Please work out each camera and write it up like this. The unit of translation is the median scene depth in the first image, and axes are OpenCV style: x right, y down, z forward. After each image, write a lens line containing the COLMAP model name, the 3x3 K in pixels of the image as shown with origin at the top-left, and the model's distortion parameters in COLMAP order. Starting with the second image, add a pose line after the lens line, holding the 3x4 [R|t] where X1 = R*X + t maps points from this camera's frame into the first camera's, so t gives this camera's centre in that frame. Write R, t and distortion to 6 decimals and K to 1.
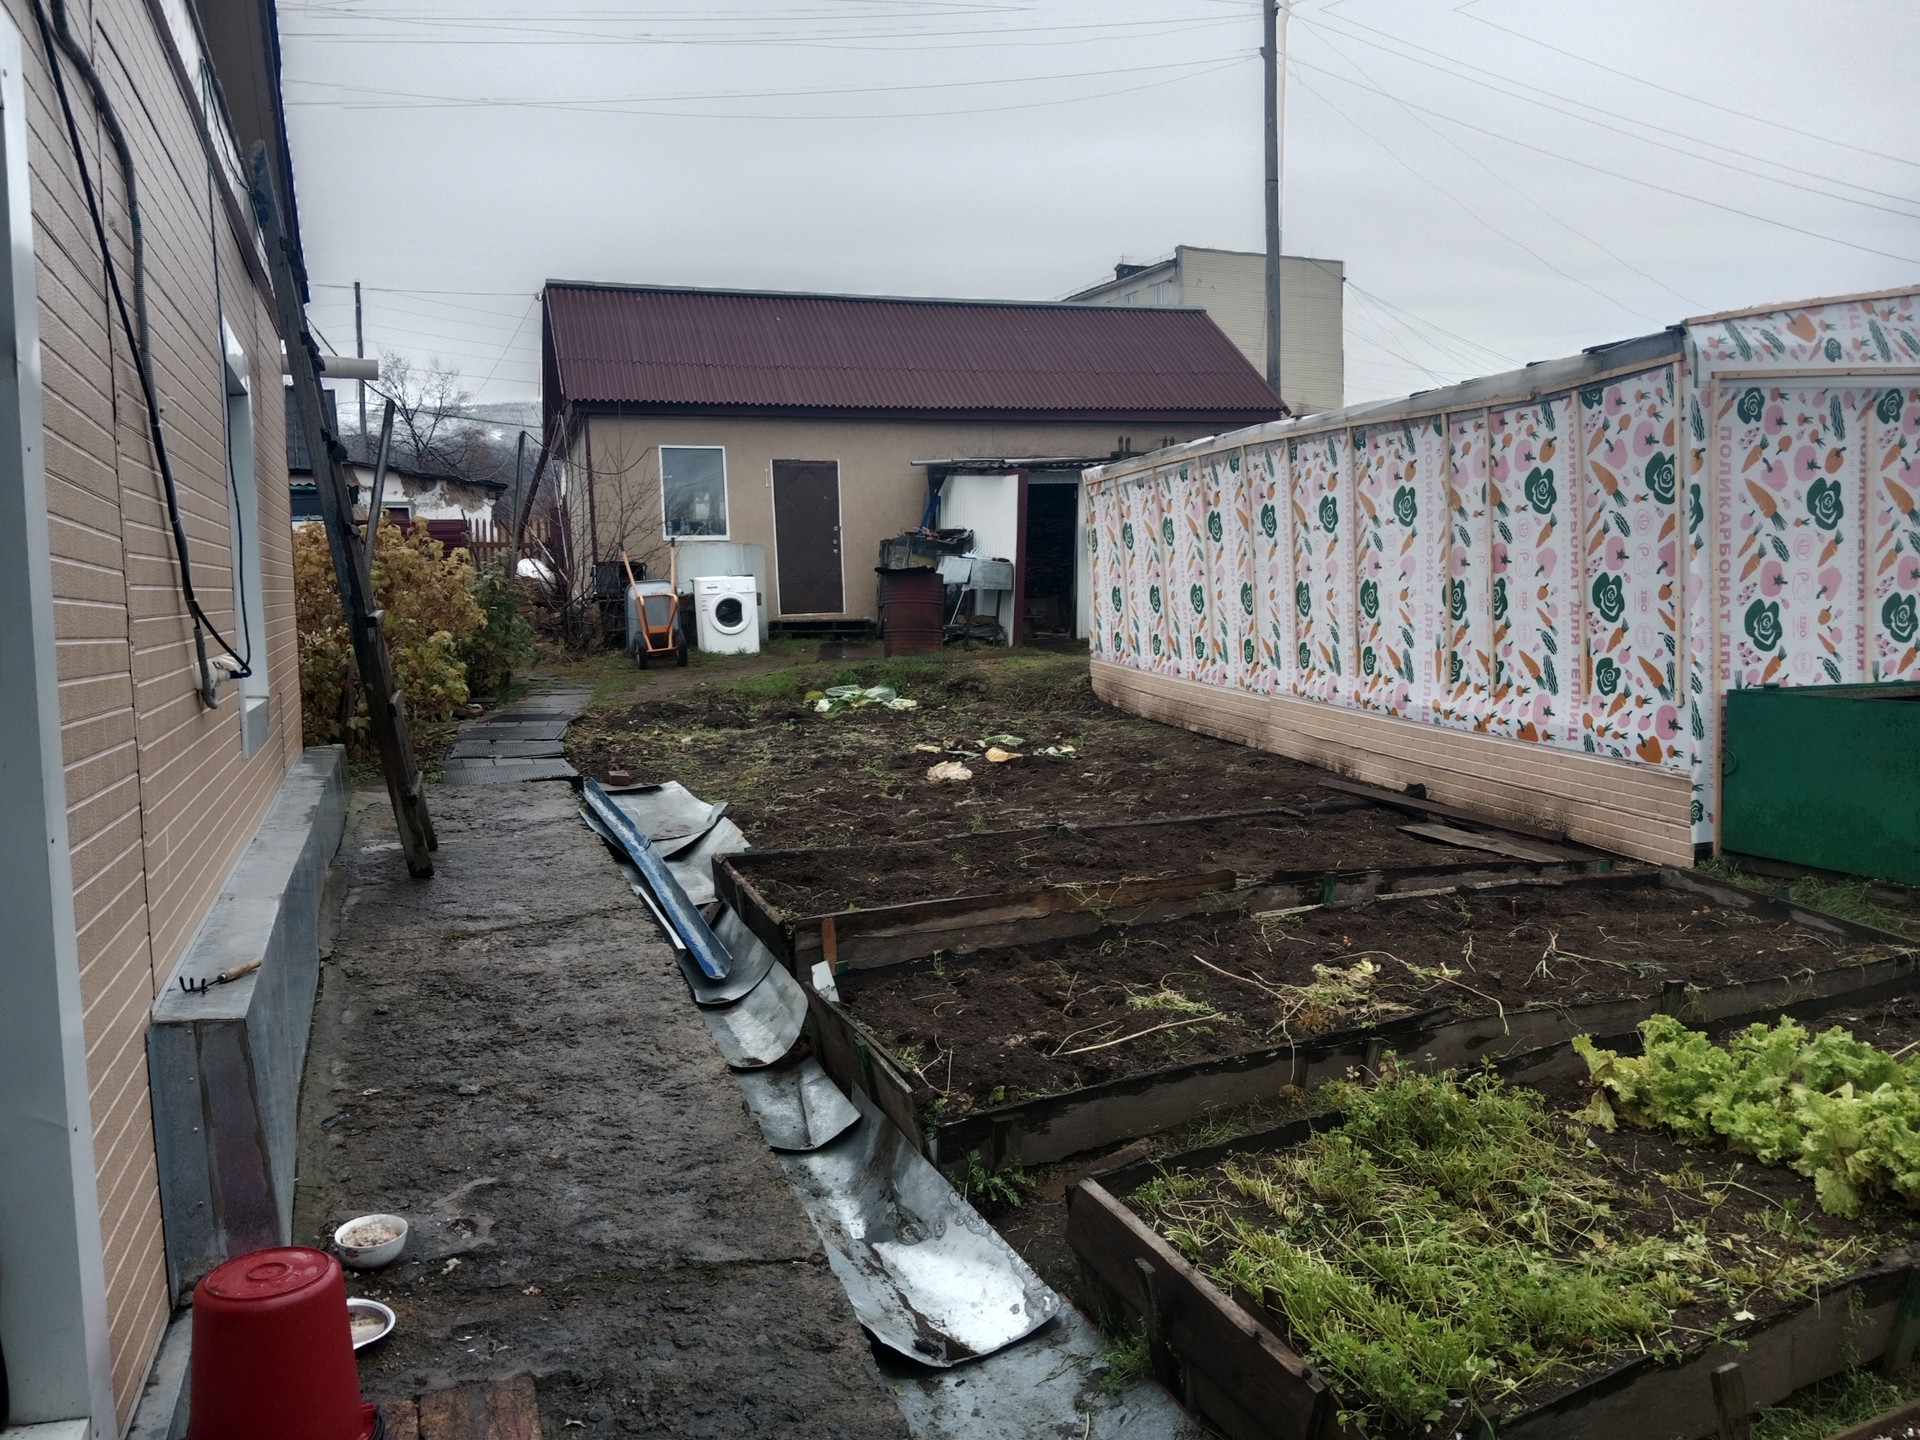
lens RADIAL K [[1434.6, 0, 959.4], [0, 1434.6, 719.2], [0, 0, 1]] dist [-0.006227, -0.001758]
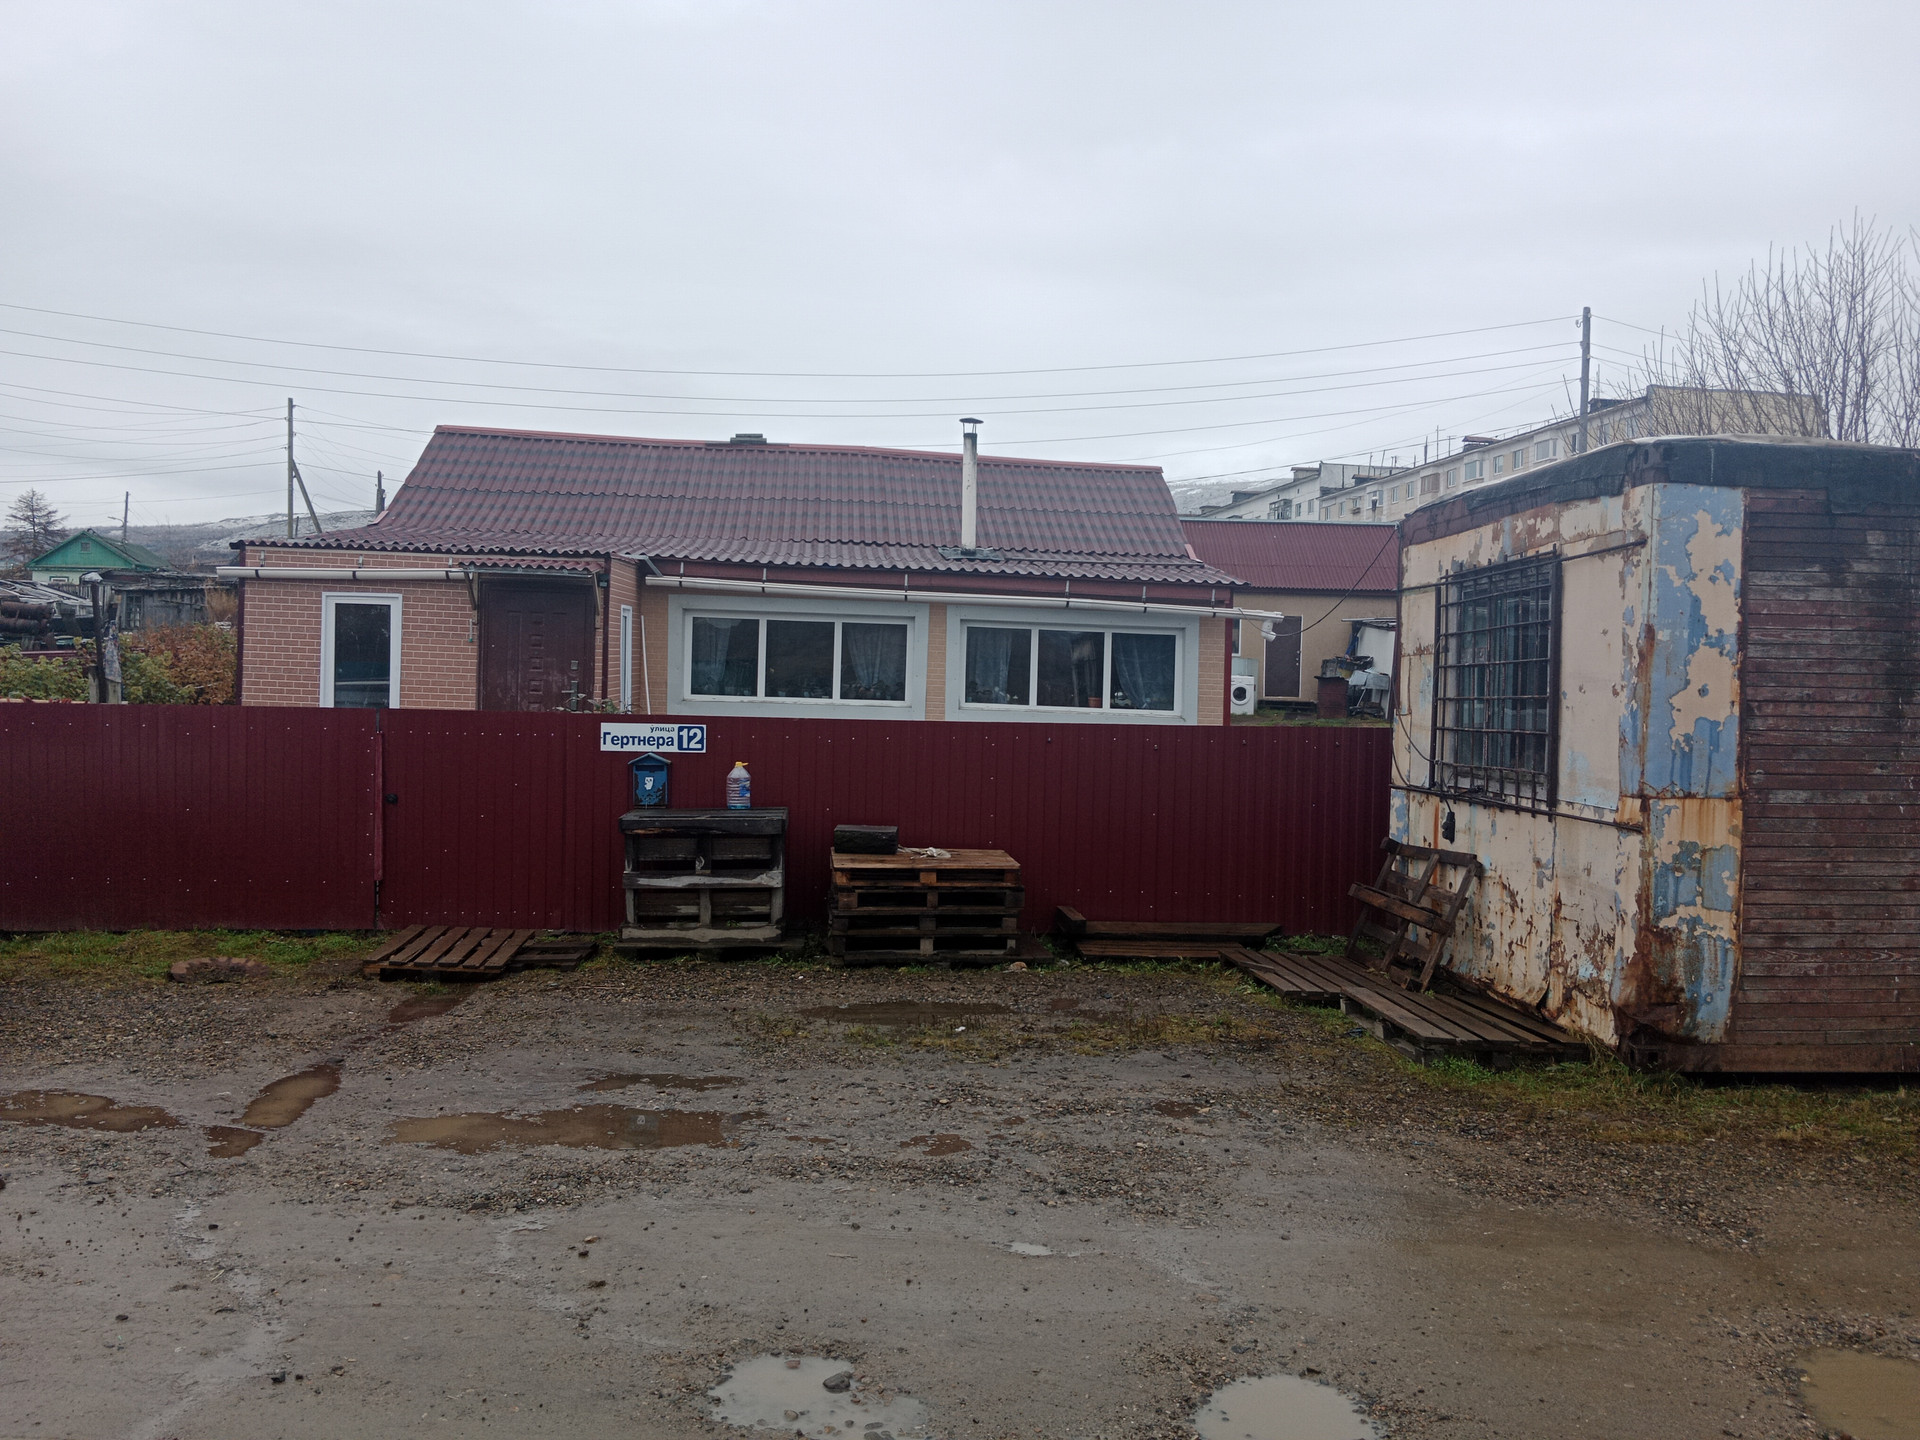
lens RADIAL K [[1434.6, 0, 958.4], [0, 1434.6, 718.1], [0, 0, 1]] dist [-0.006227, -0.001758]
pose [[0.941021, 0.061585, -0.332695, 0.130223], [-0.077522, 0.996382, -0.034829, 0.055850], [0.329347, 0.058566, 0.942391, -0.958203]]
